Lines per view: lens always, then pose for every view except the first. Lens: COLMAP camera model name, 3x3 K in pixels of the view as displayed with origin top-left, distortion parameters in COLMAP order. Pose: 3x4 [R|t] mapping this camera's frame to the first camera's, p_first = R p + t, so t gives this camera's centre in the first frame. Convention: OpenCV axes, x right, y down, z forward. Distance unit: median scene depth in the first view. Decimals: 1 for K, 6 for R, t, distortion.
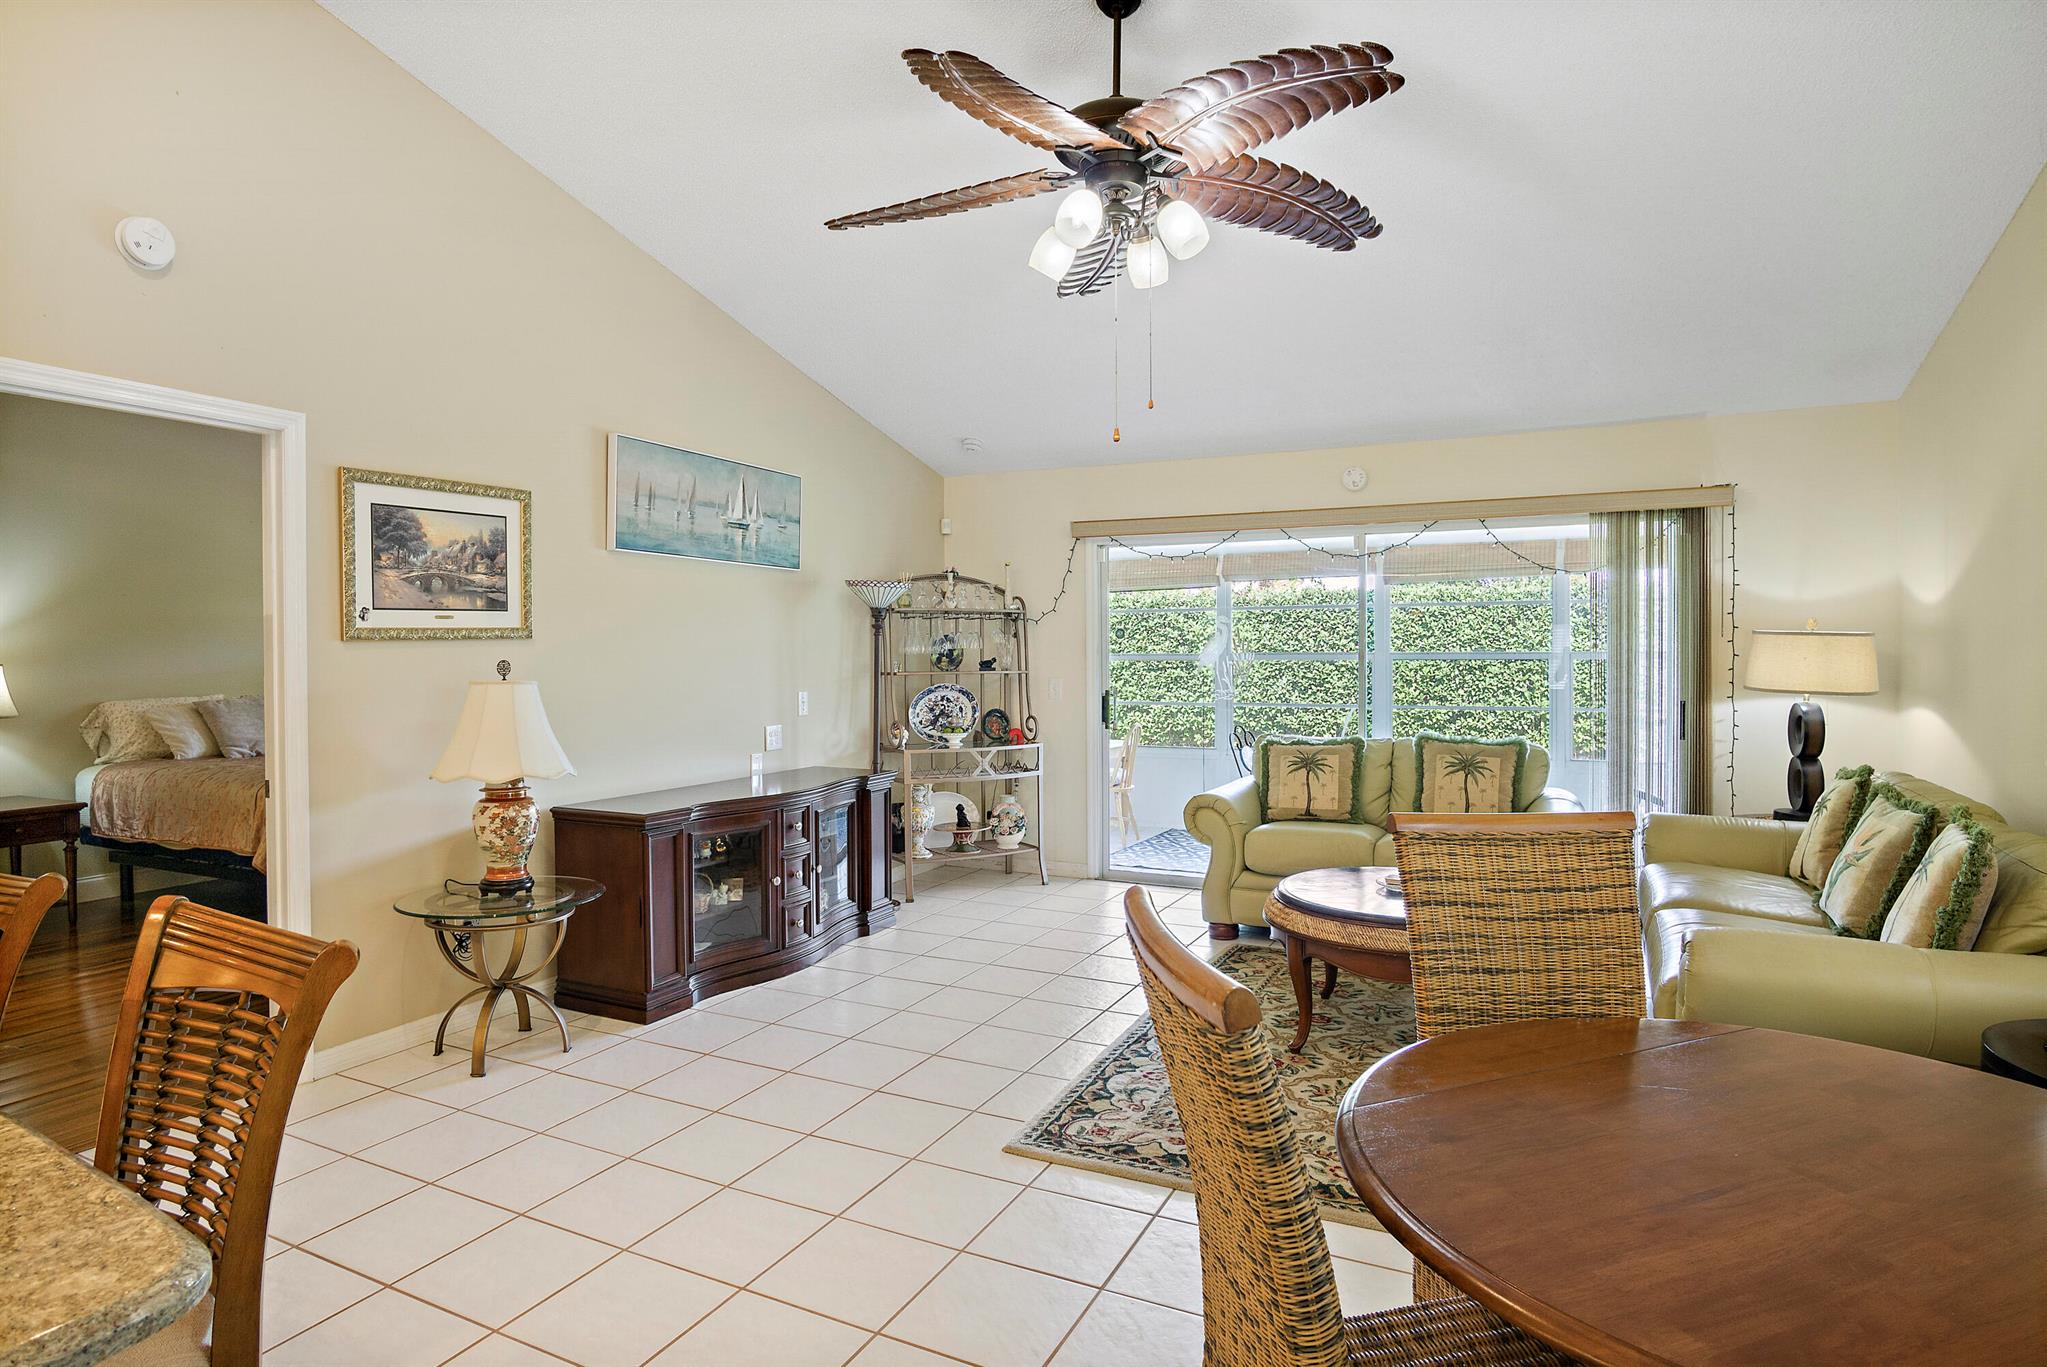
lens RADIAL K [[1118.6, 0, 1005.8], [0, 1118.6, 679.3], [0, 0, 1]] dist [-0.030699, 0.006973]
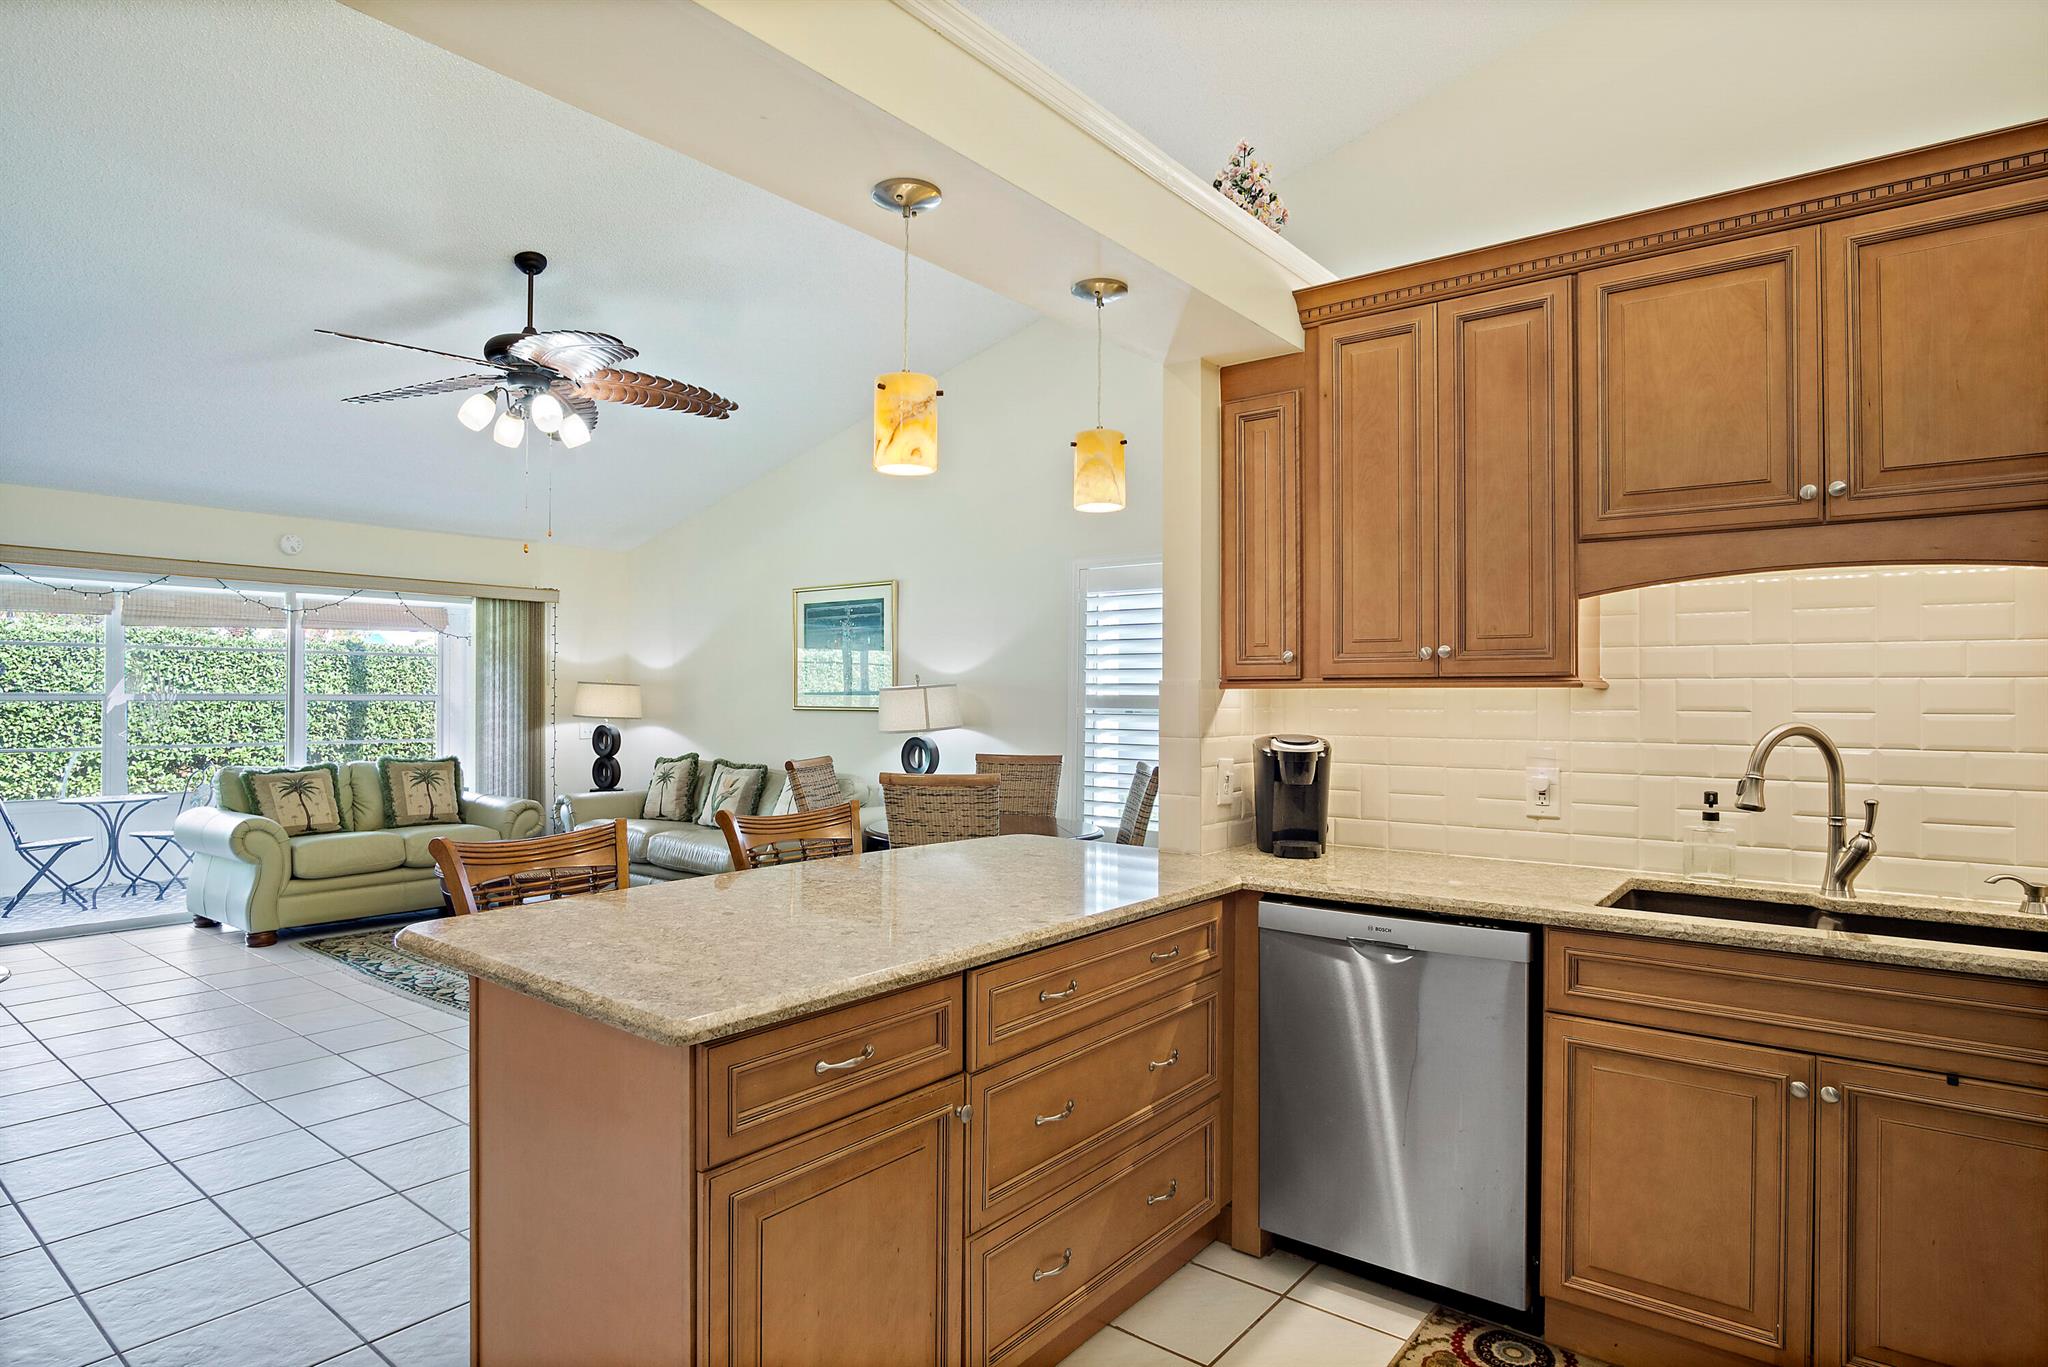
lens RADIAL K [[1119.1, 0, 1017.9], [0, 1119.1, 689.8], [0, 0, 1]] dist [-0.030699, 0.006973]
pose [[0.203900, 0.010906, 0.978931, -0.939193], [0.020612, 0.999668, -0.015430, 0.009022], [-0.978775, 0.023324, 0.203608, 0.028863]]
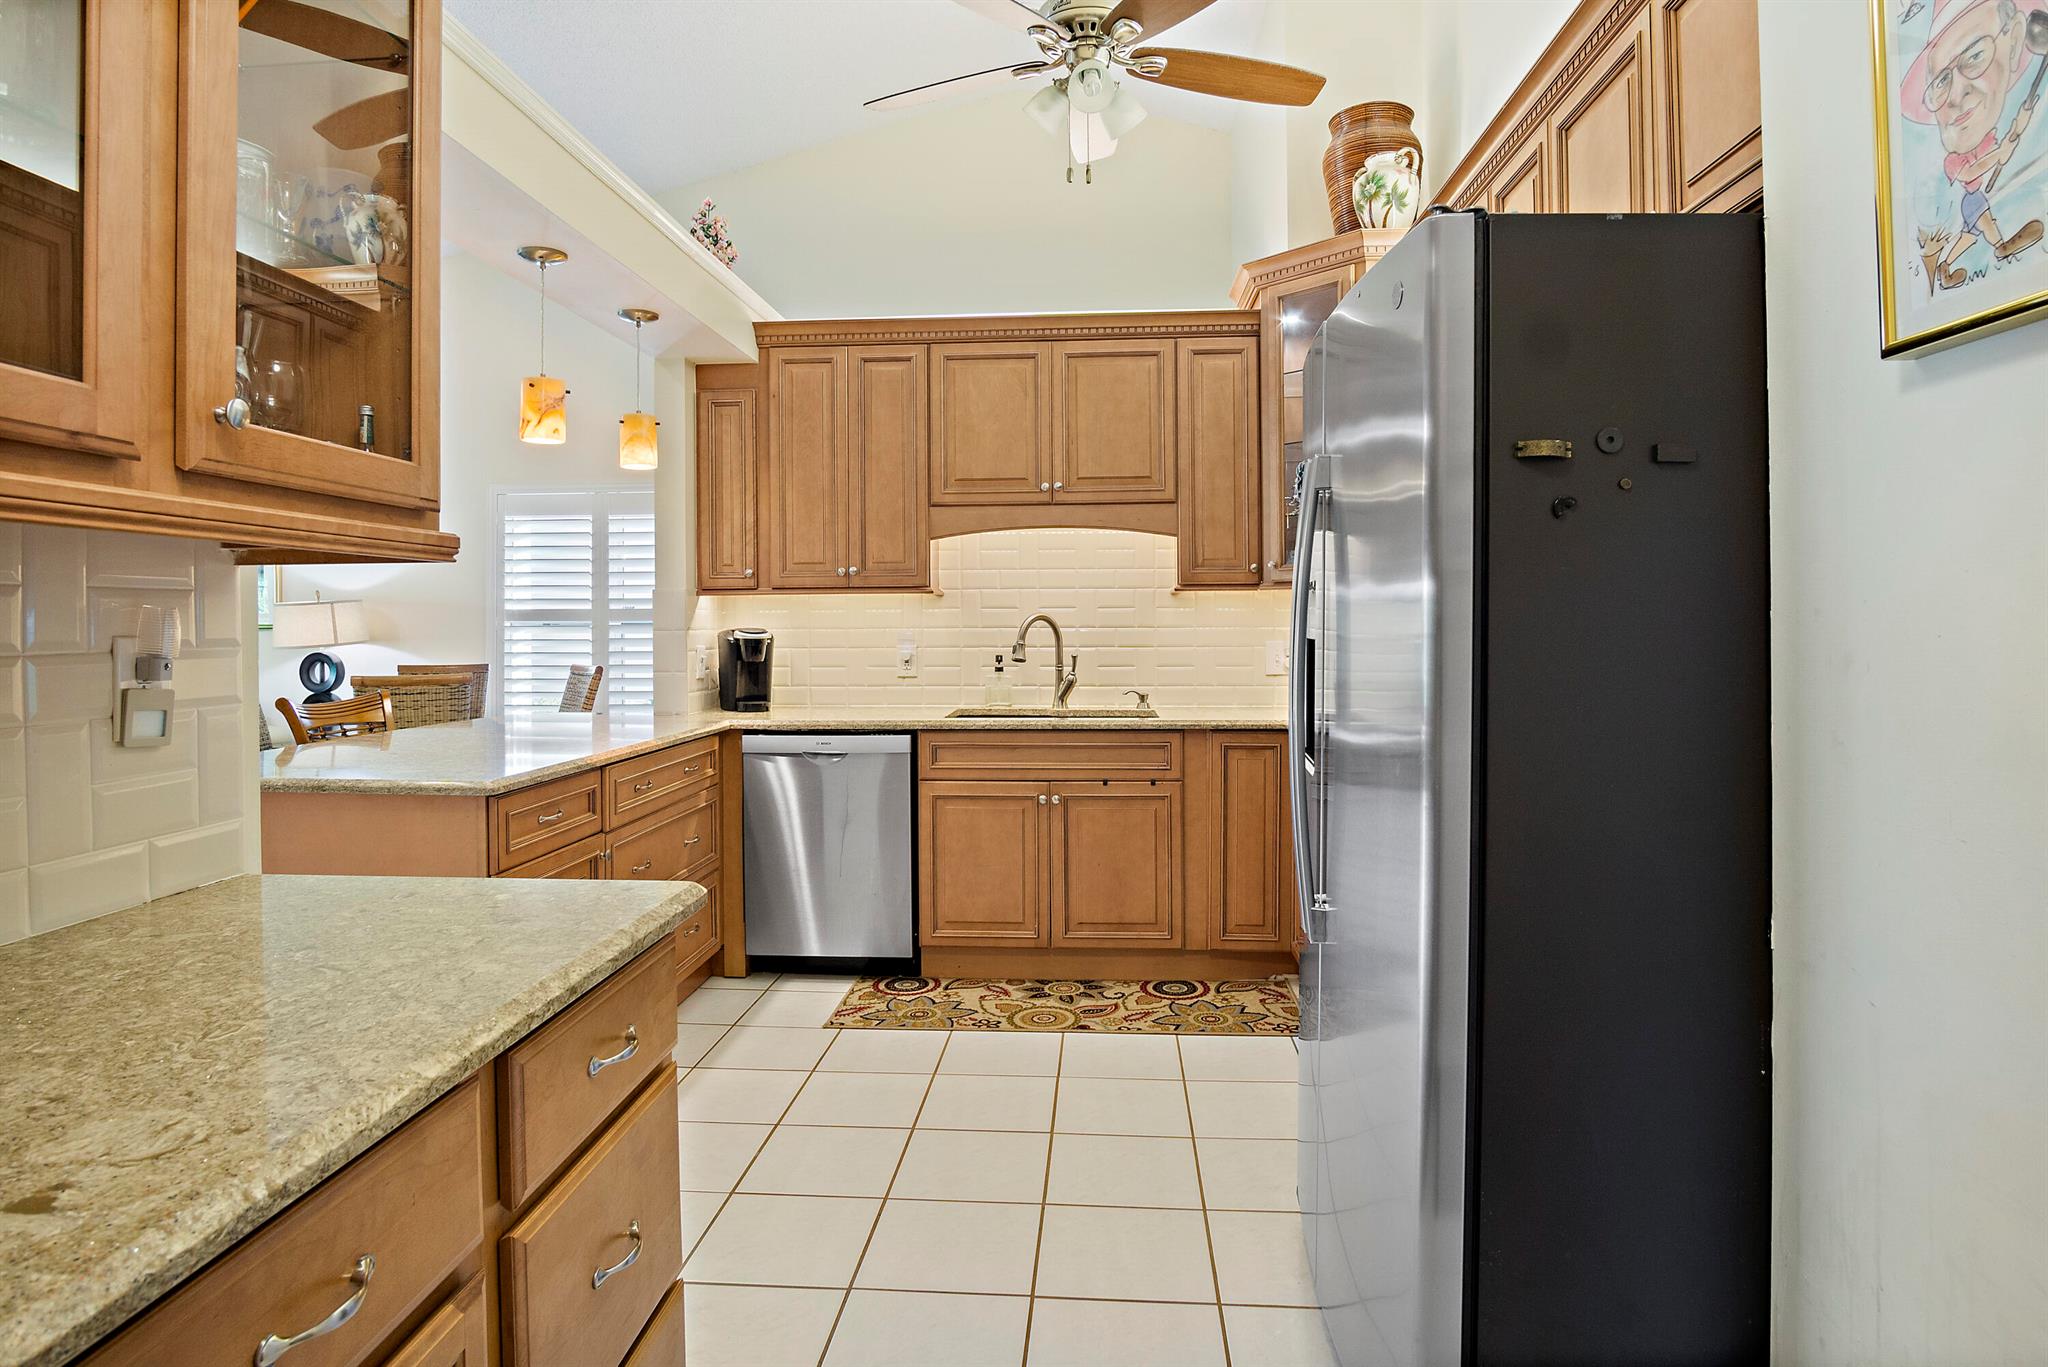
lens RADIAL K [[1119.1, 0, 1026.2], [0, 1119.1, 627.8], [0, 0, 1]] dist [-0.030699, 0.006973]
pose [[-0.384347, 0.002657, 0.923185, -1.245827], [0.030392, 0.999490, 0.009777, 0.027847], [-0.922688, 0.031815, -0.384232, 0.160340]]
